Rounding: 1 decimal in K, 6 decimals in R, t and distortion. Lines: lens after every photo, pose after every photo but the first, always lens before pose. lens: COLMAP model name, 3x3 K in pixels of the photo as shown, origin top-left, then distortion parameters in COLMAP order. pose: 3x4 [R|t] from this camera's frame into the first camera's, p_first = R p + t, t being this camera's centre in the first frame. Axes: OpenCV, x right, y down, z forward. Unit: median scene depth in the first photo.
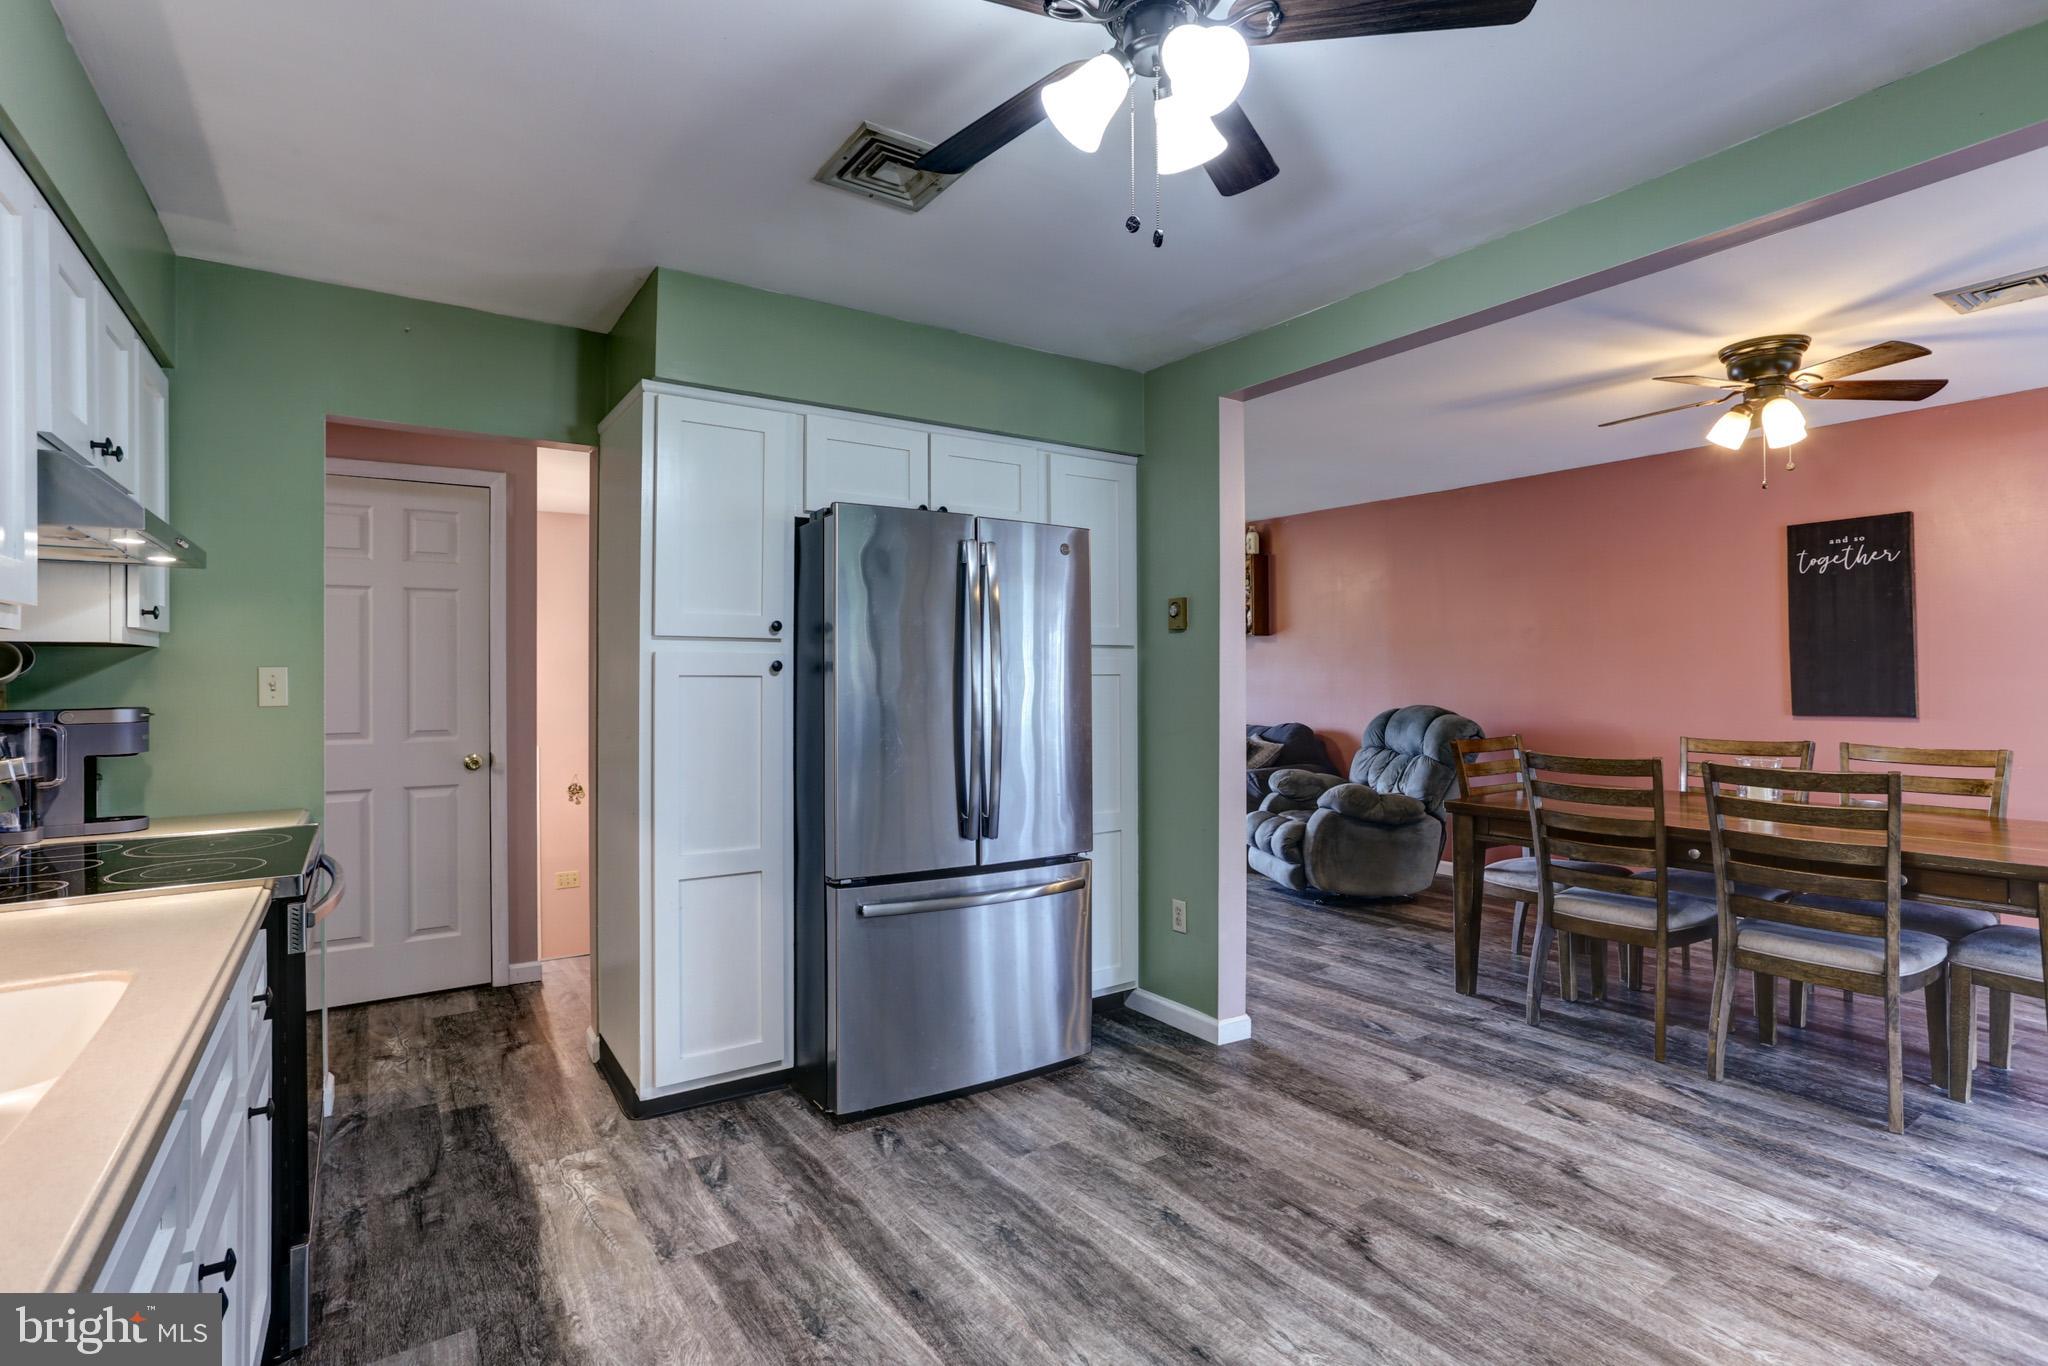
lens RADIAL K [[982.6, 0, 1027.2], [0, 982.6, 676.8], [0, 0, 1]] dist [-0.050434, 0.027530]
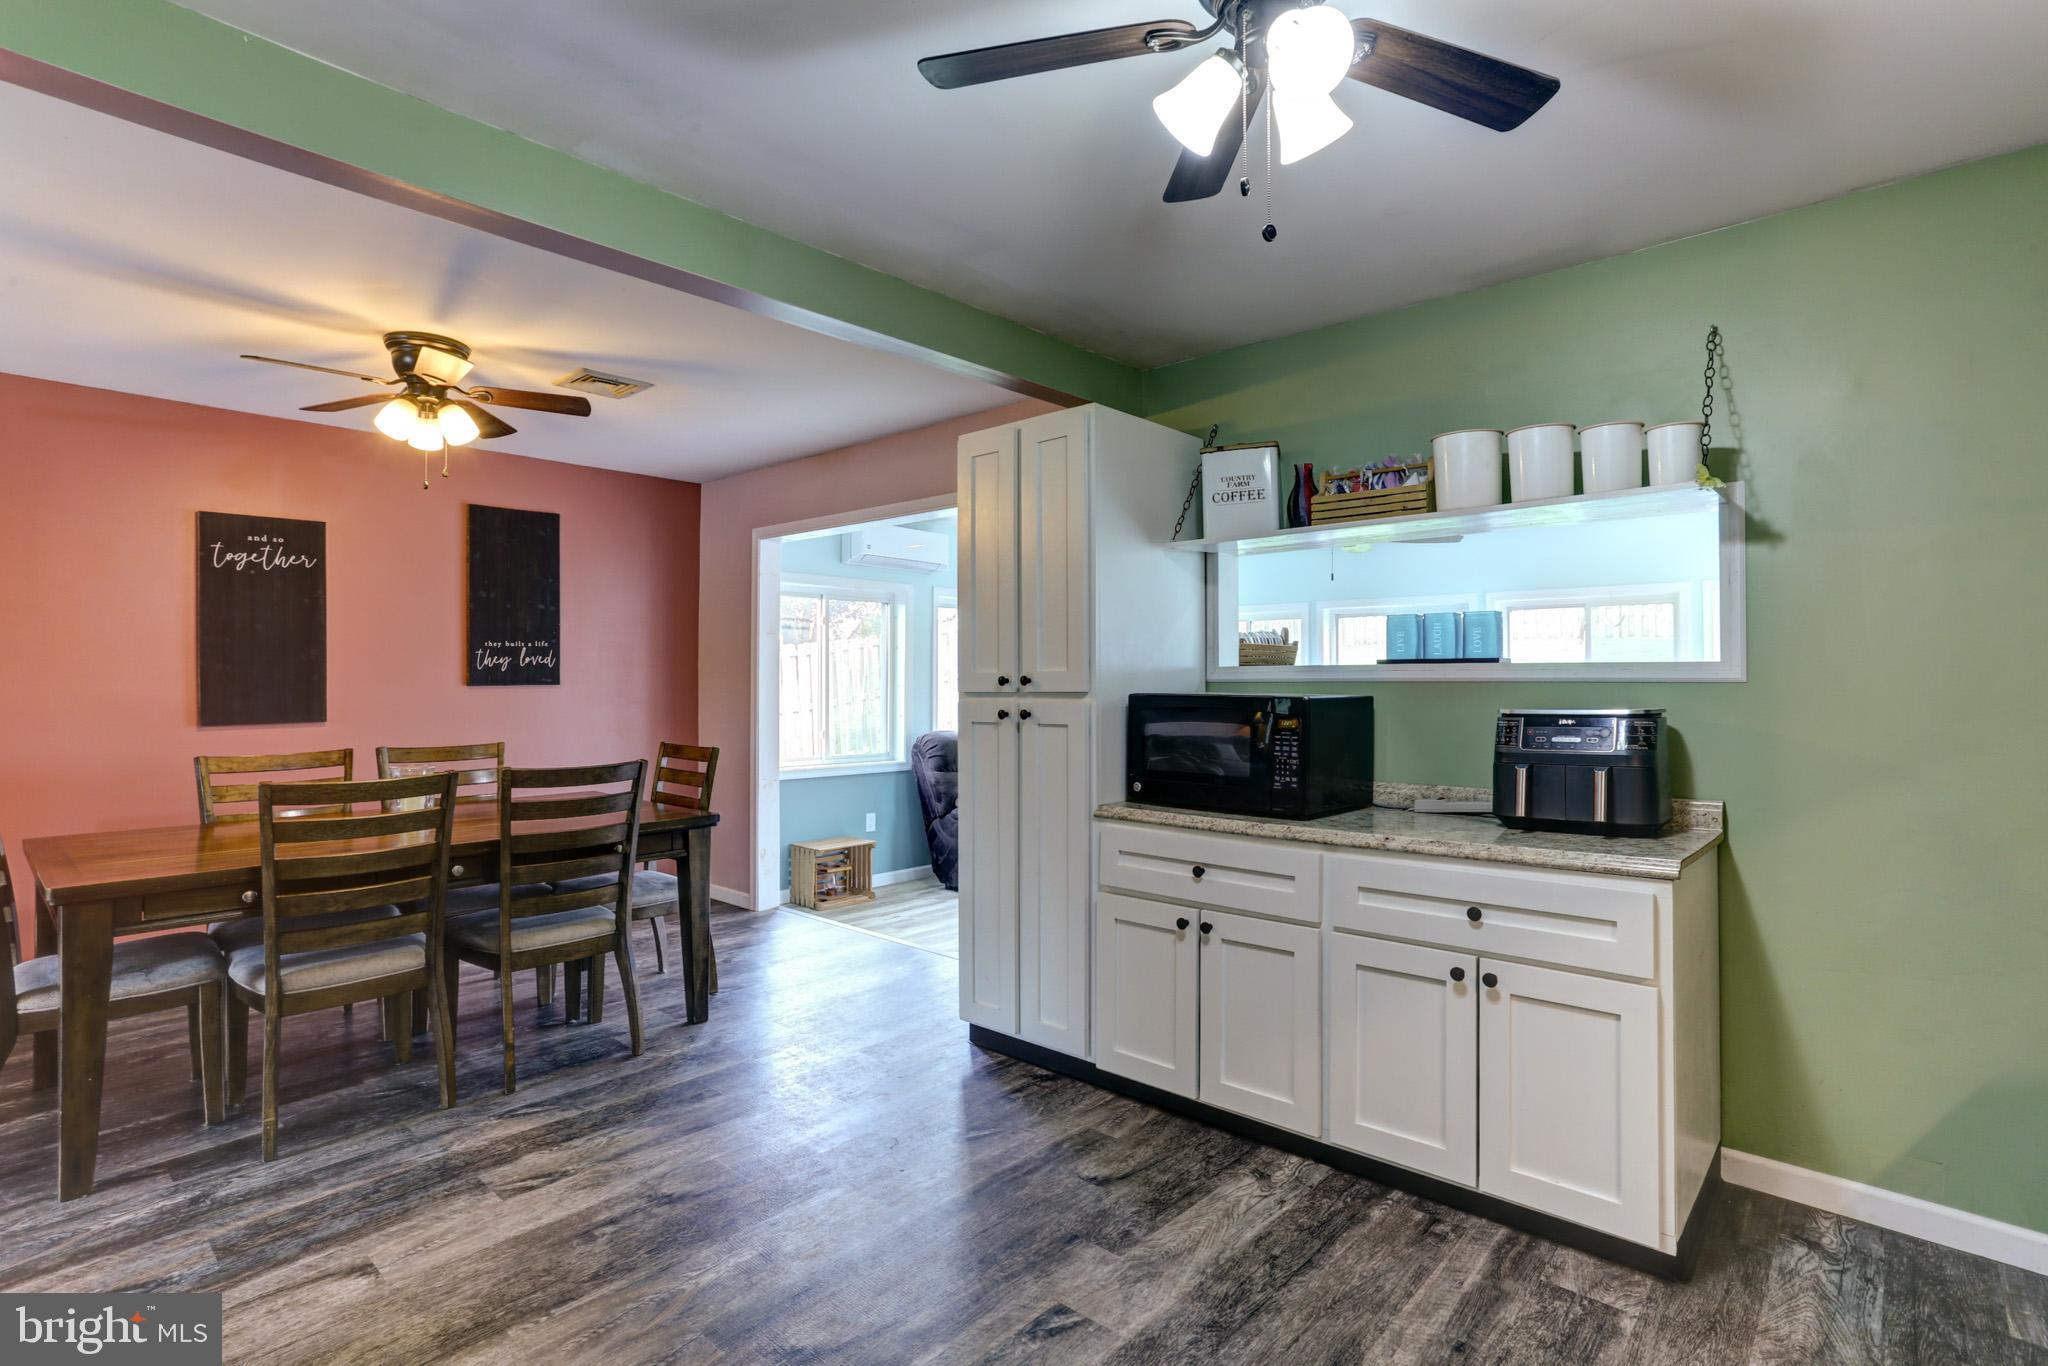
lens RADIAL K [[982.6, 0, 1027.2], [0, 982.6, 676.8], [0, 0, 1]] dist [-0.050434, 0.027530]
pose [[-0.237998, 0.007852, 0.971234, -0.398382], [-0.000436, 0.999966, -0.008191, 0.003019], [-0.971266, -0.002373, -0.237987, 0.775463]]
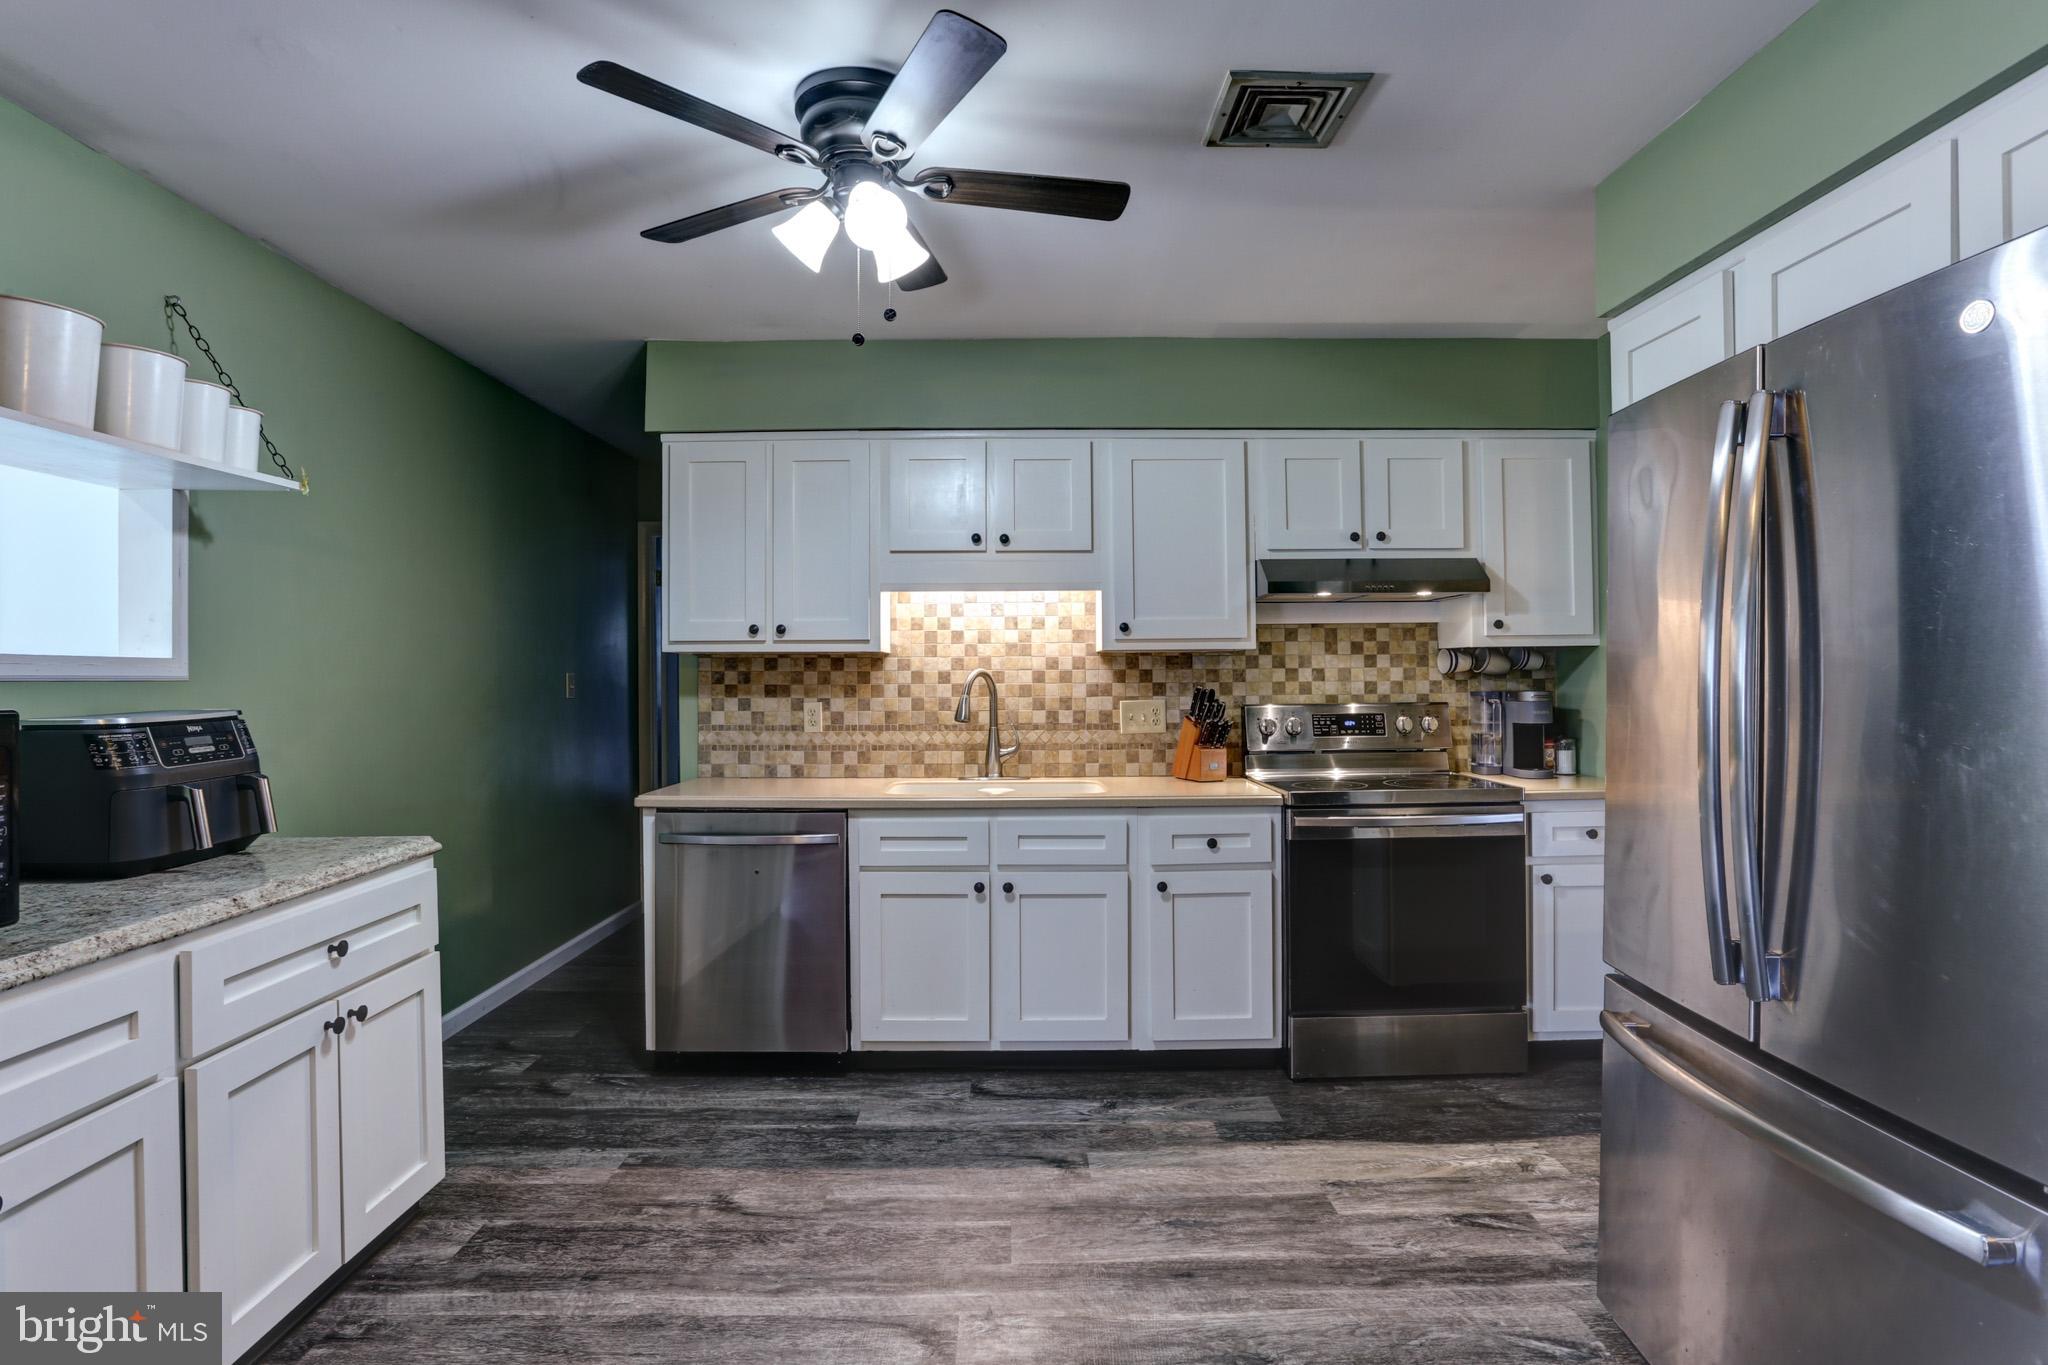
lens RADIAL K [[1024.9, 0, 1012.8], [0, 1024.9, 672.2], [0, 0, 1]] dist [-0.066655, 0.040111]
pose [[-0.558960, 0.003734, -0.829186, 0.610905], [0.008222, 0.999966, -0.001040, 0.000138], [0.829154, -0.007399, -0.558972, 1.020990]]
